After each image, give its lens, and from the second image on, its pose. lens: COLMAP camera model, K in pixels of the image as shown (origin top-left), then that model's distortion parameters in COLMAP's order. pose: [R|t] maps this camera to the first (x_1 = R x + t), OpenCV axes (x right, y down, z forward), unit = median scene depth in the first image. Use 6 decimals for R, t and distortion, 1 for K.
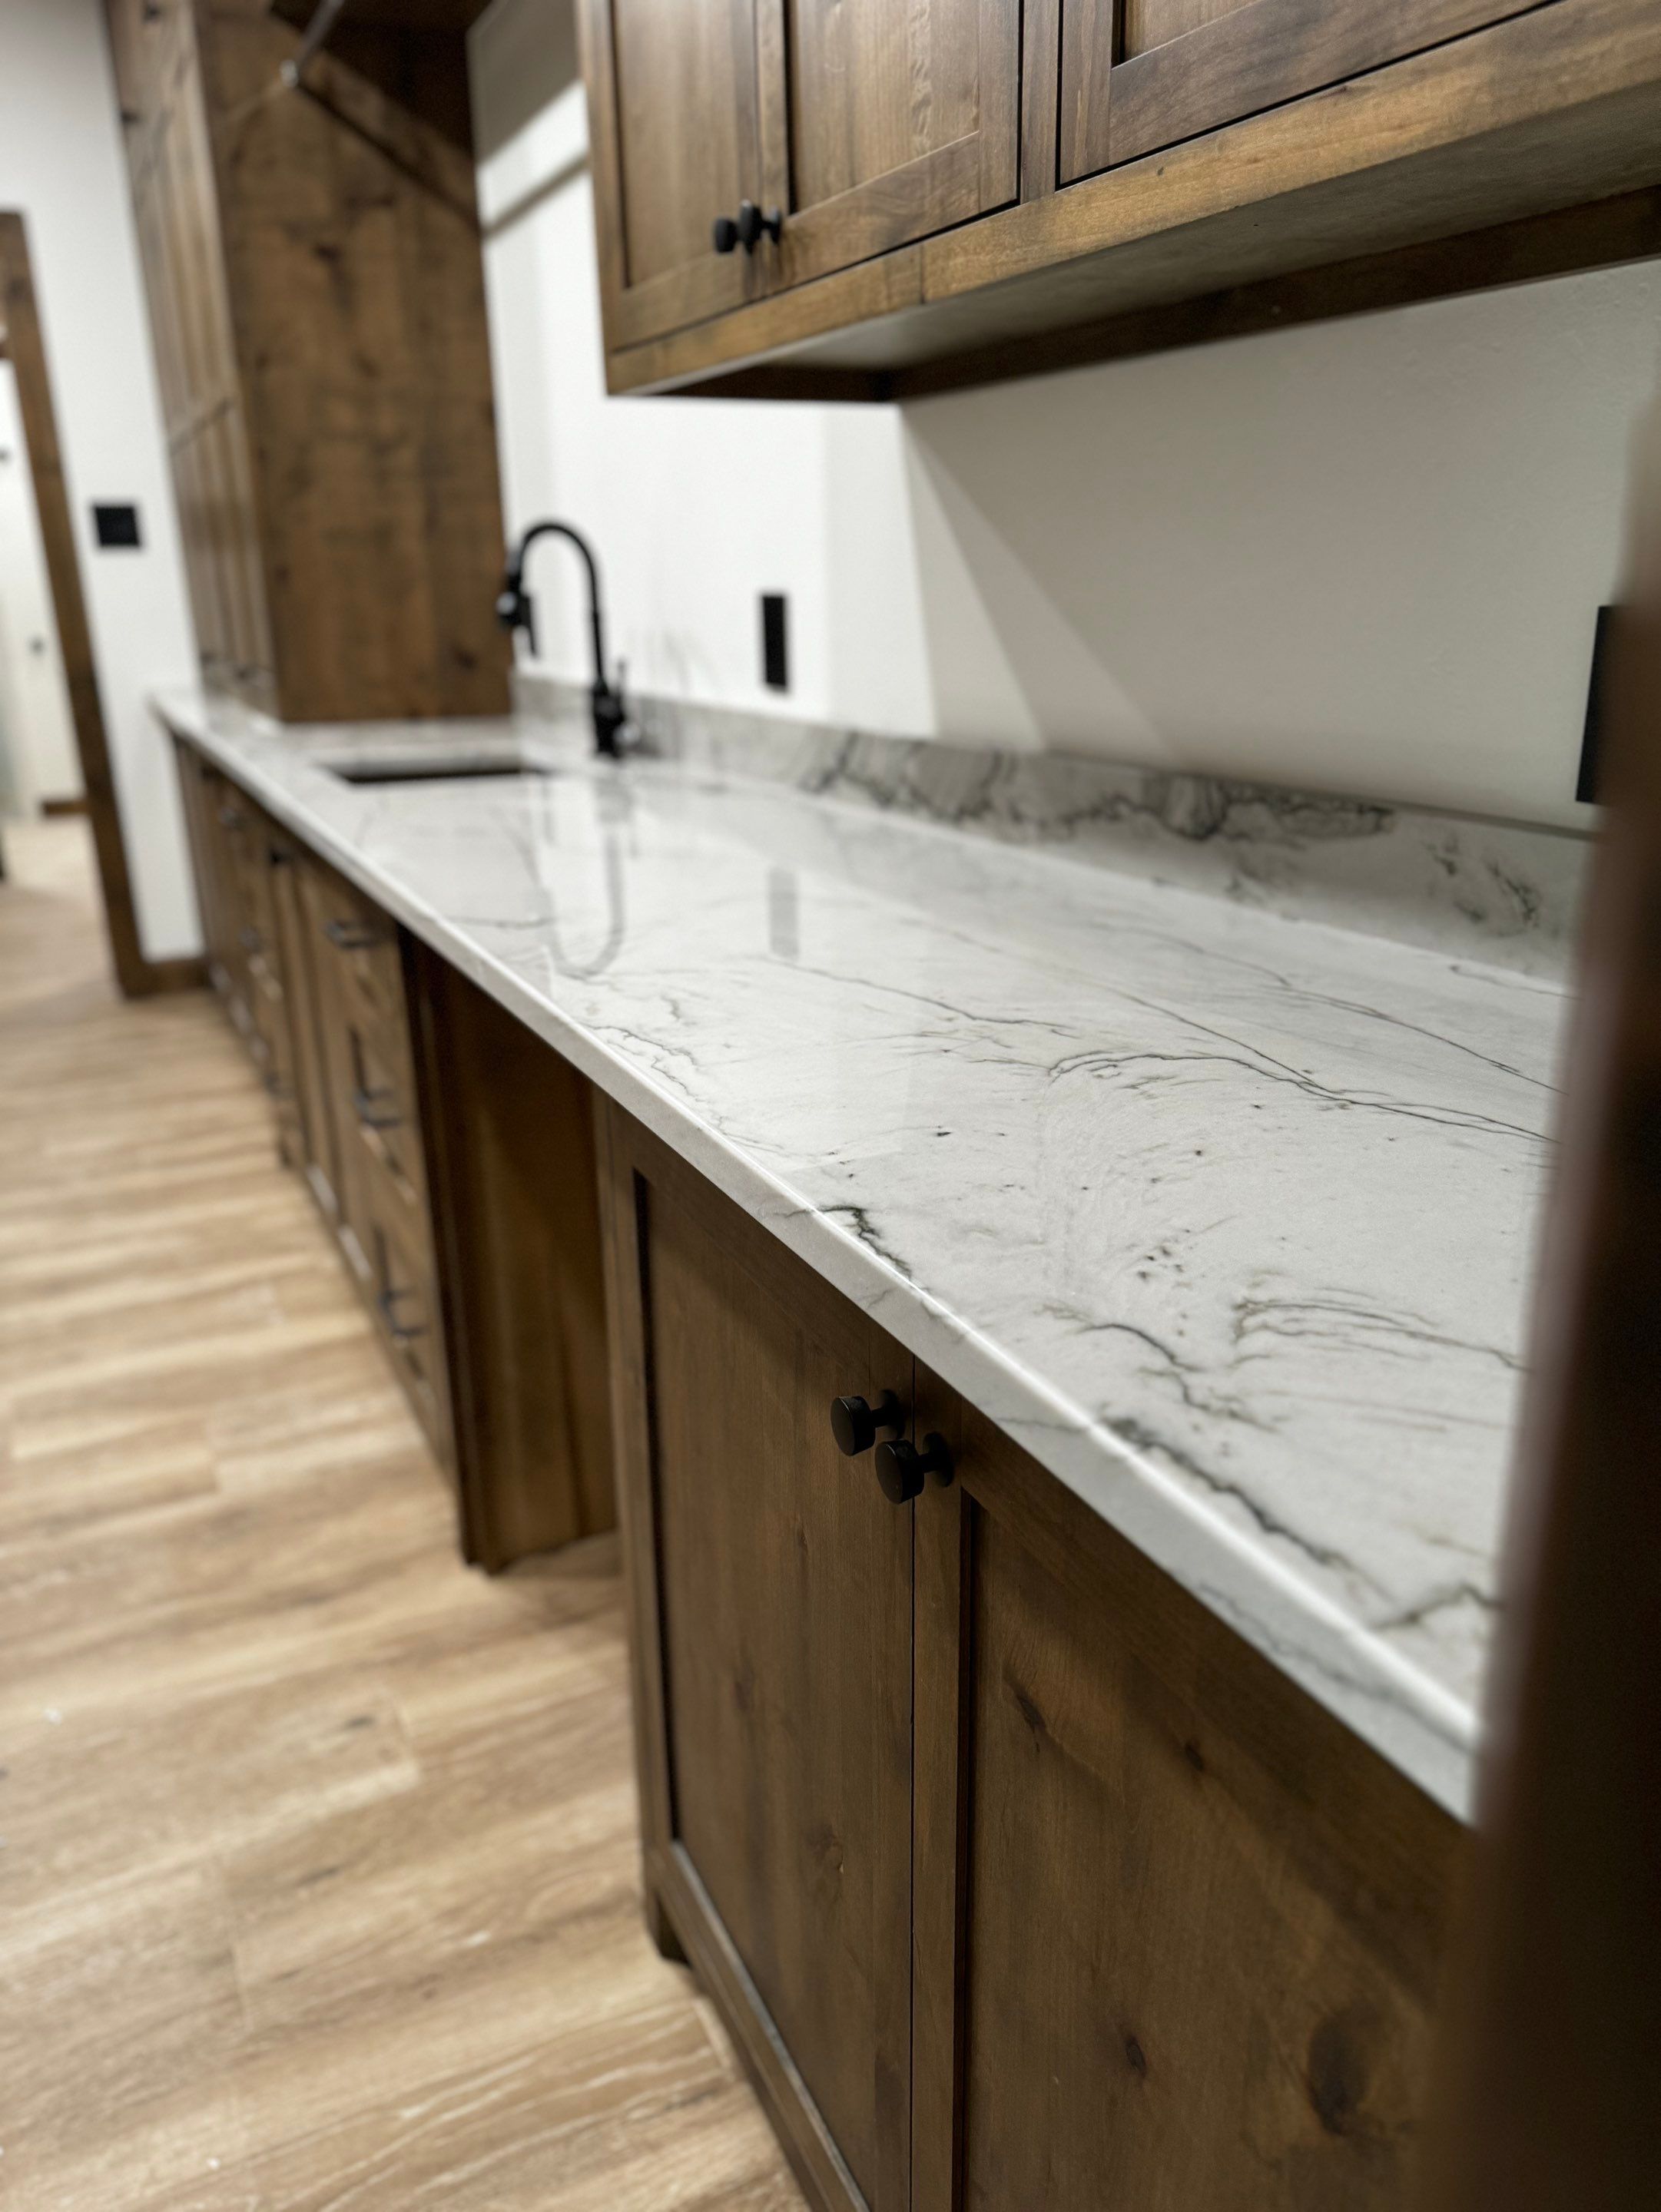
lens RADIAL K [[1577.1, 0, 800.4], [0, 1577.1, 1108.5], [0, 0, 1]] dist [0.076302, -0.093711]
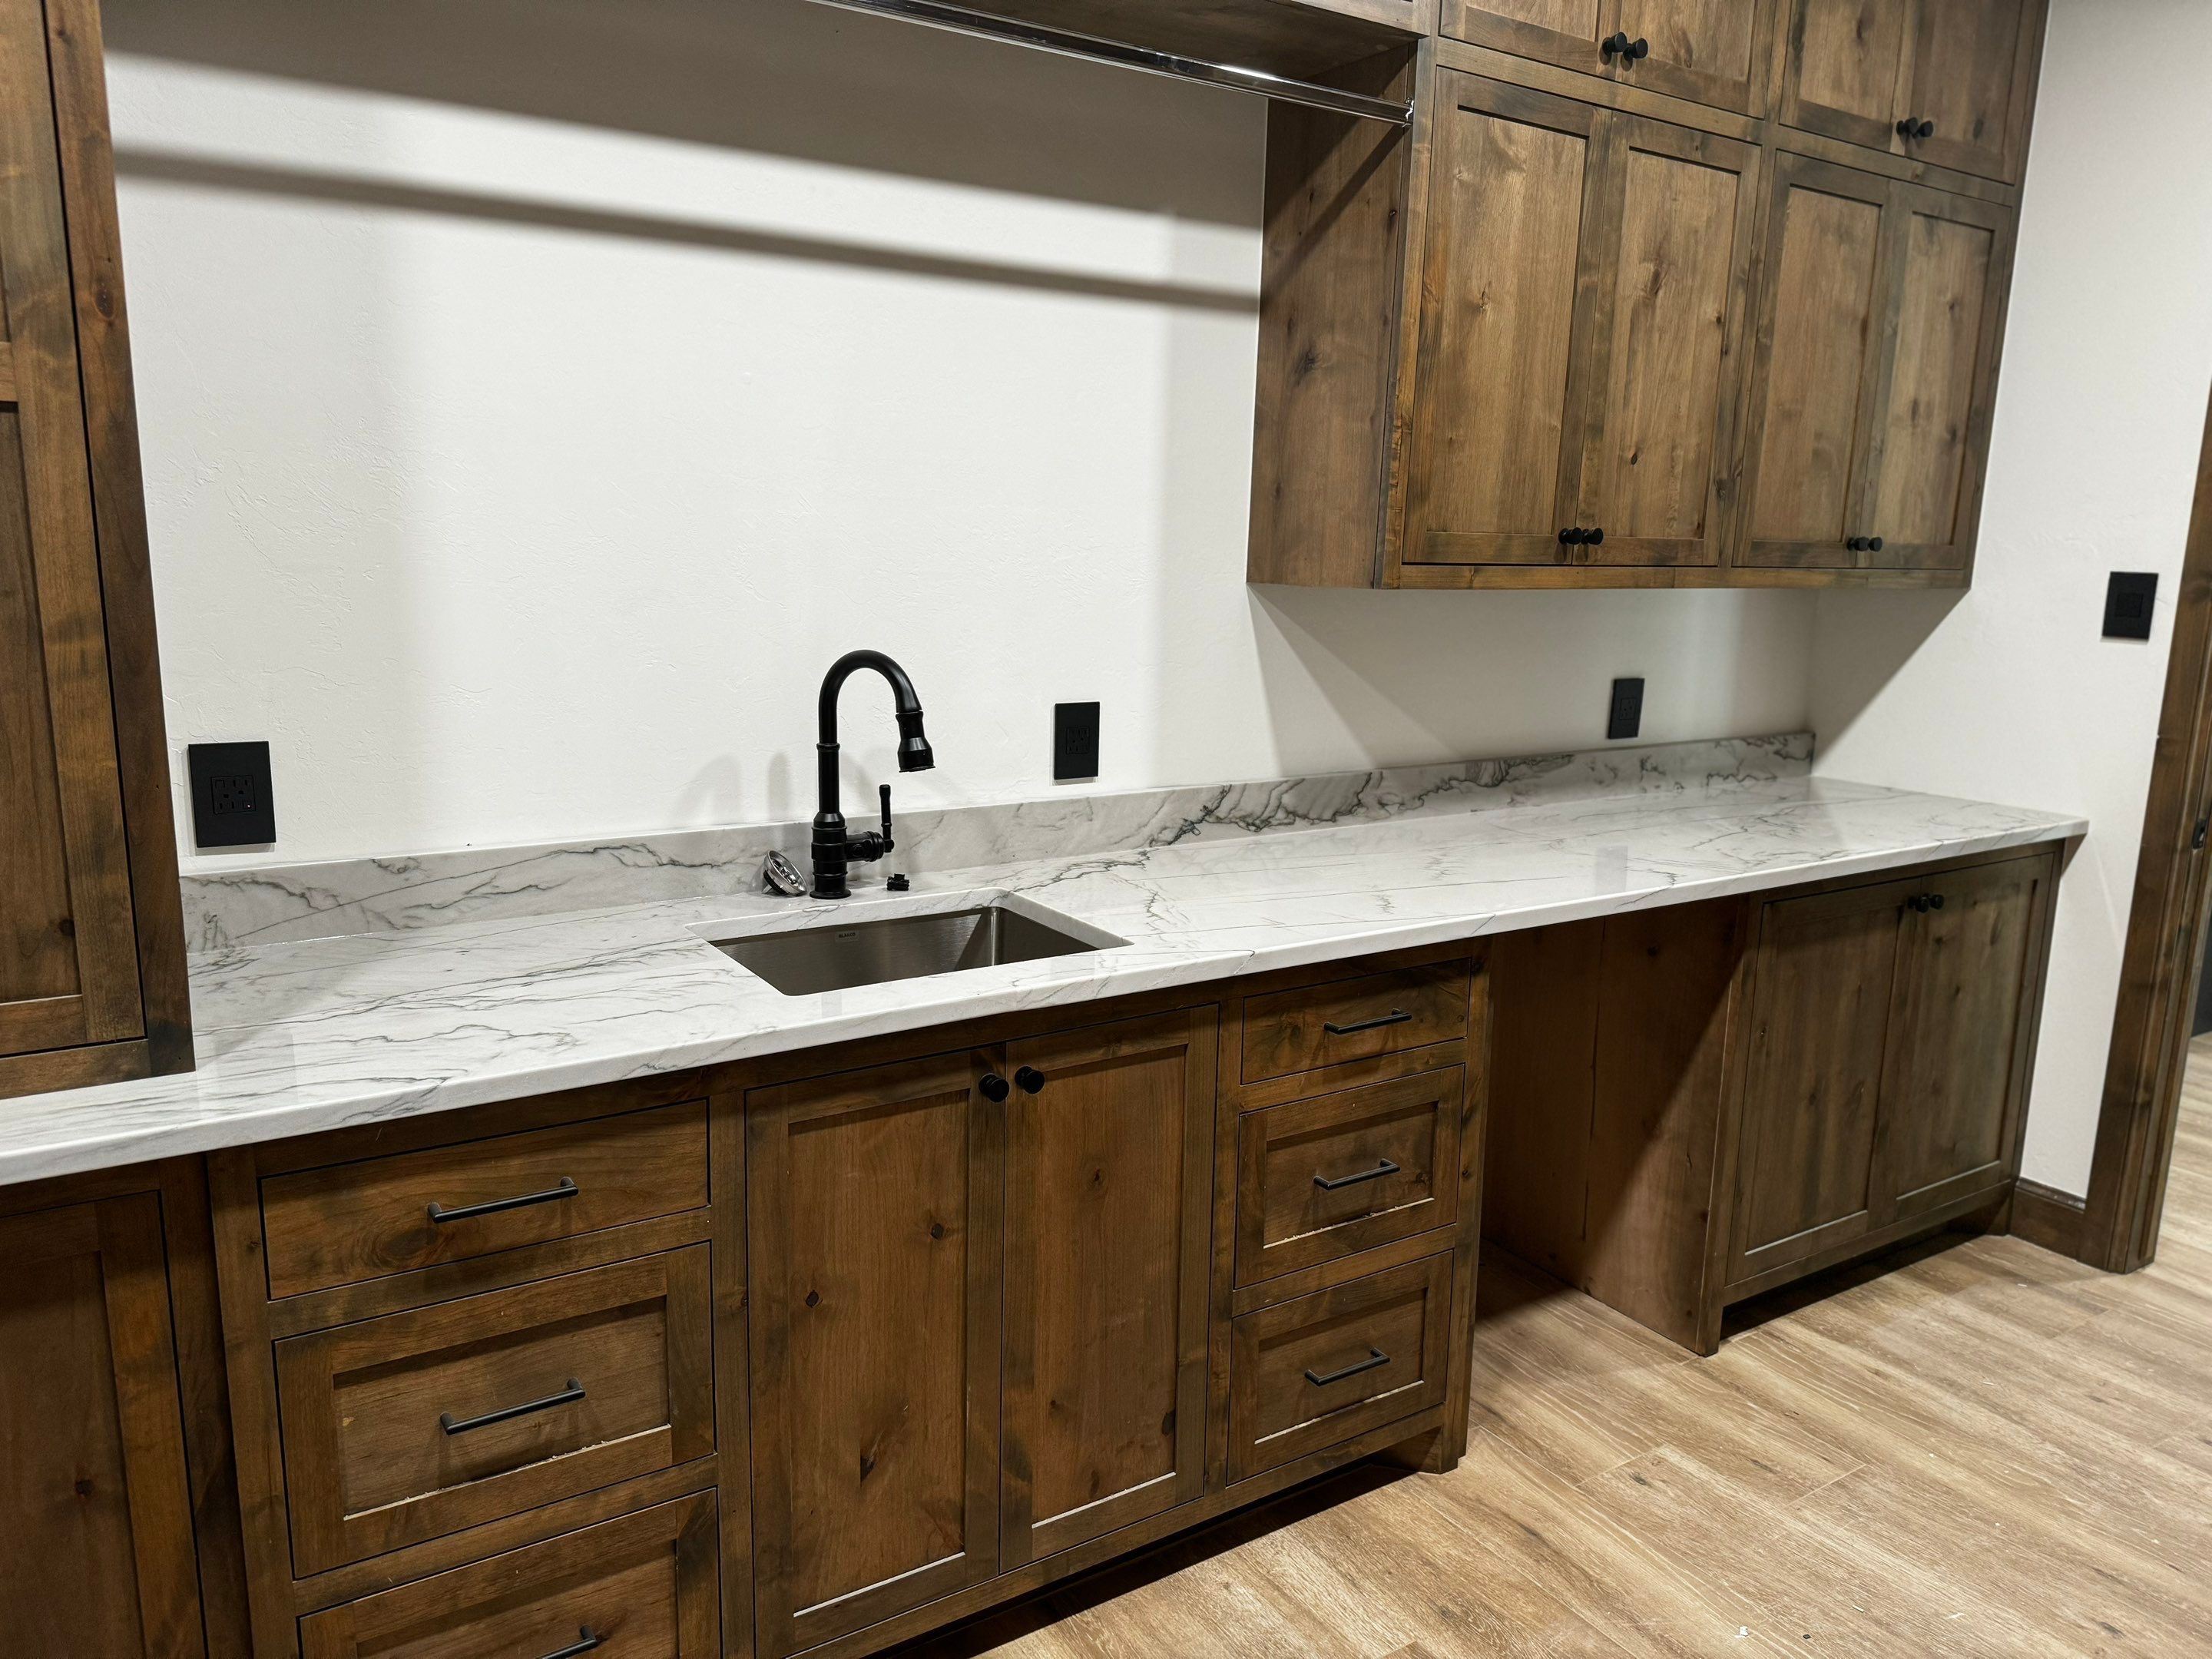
lens RADIAL K [[1576.9, 0, 1134.7], [0, 1576.9, 830.0], [0, 0, 1]] dist [0.076302, -0.093711]
pose [[-0.151568, -0.168714, 0.973942, -1.751881], [0.294111, 0.932999, 0.207392, -0.682868], [-0.943677, 0.317881, -0.091792, 1.605308]]
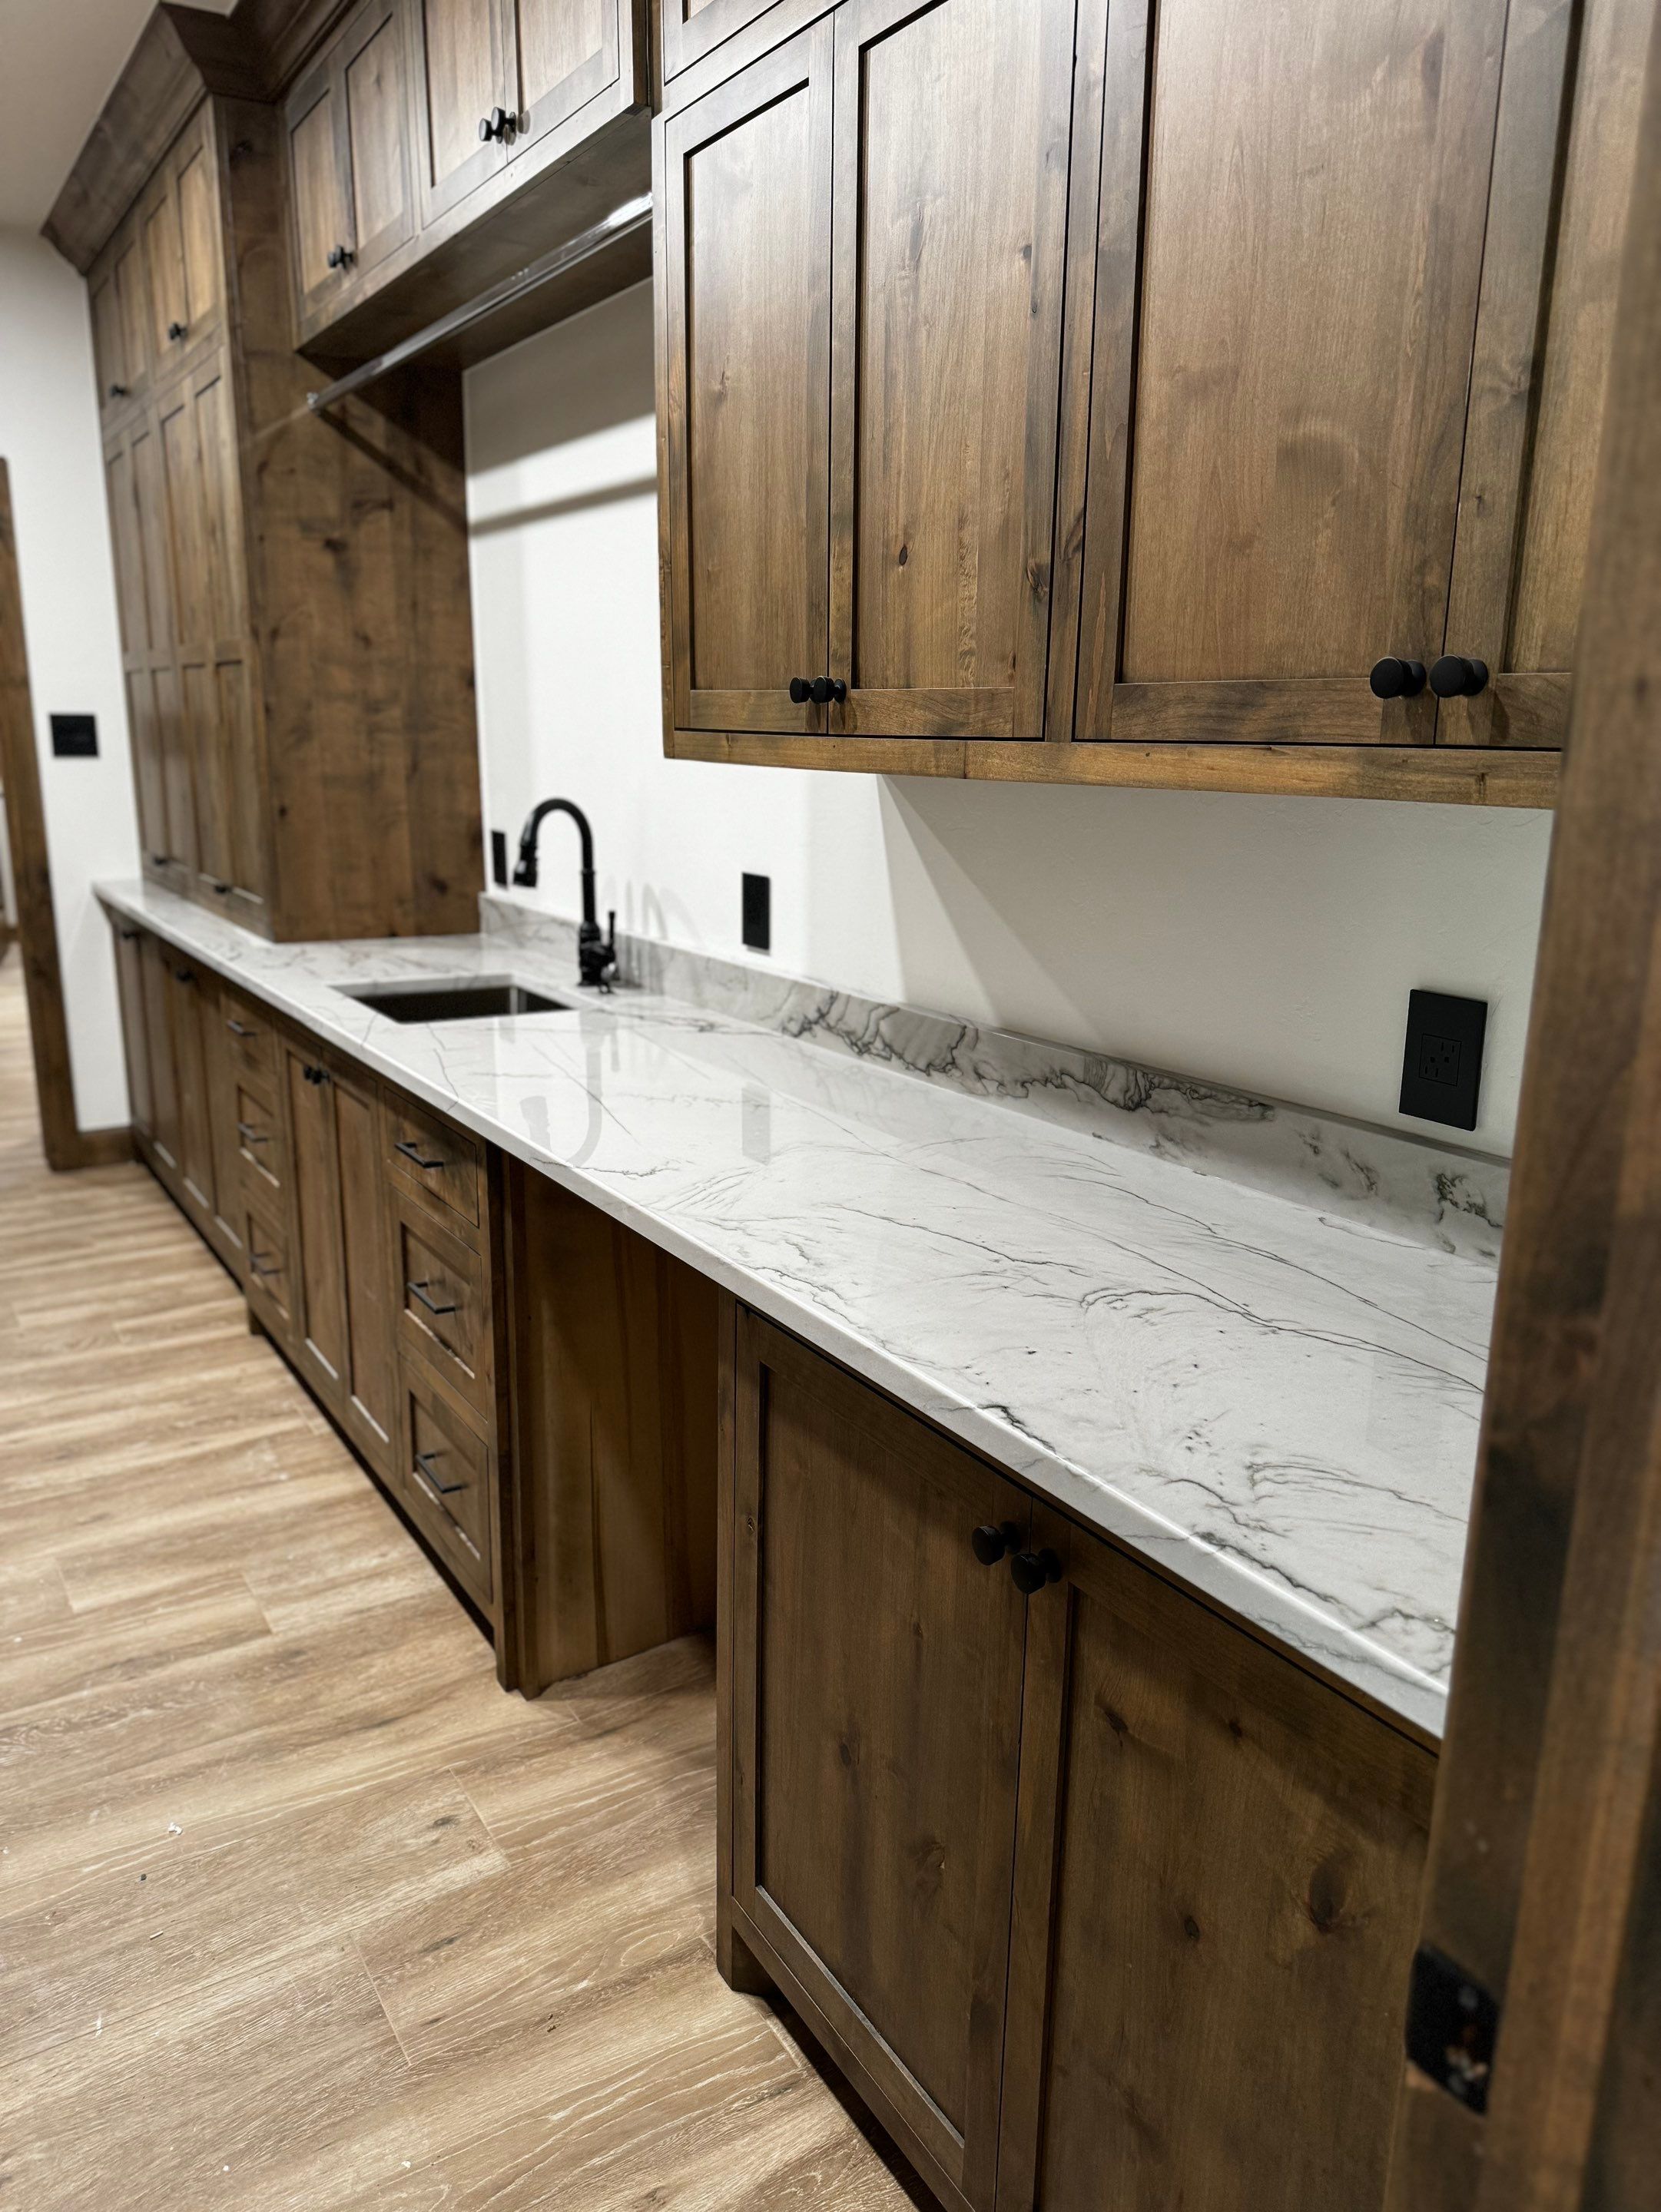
lens RADIAL K [[1577.1, 0, 800.4], [0, 1577.1, 1108.5], [0, 0, 1]] dist [0.076302, -0.093711]
pose [[0.993494, 0.006525, 0.113701, -0.176384], [0.003373, 0.996233, -0.086648, -0.050032], [-0.113838, 0.086468, 0.989729, -0.302577]]
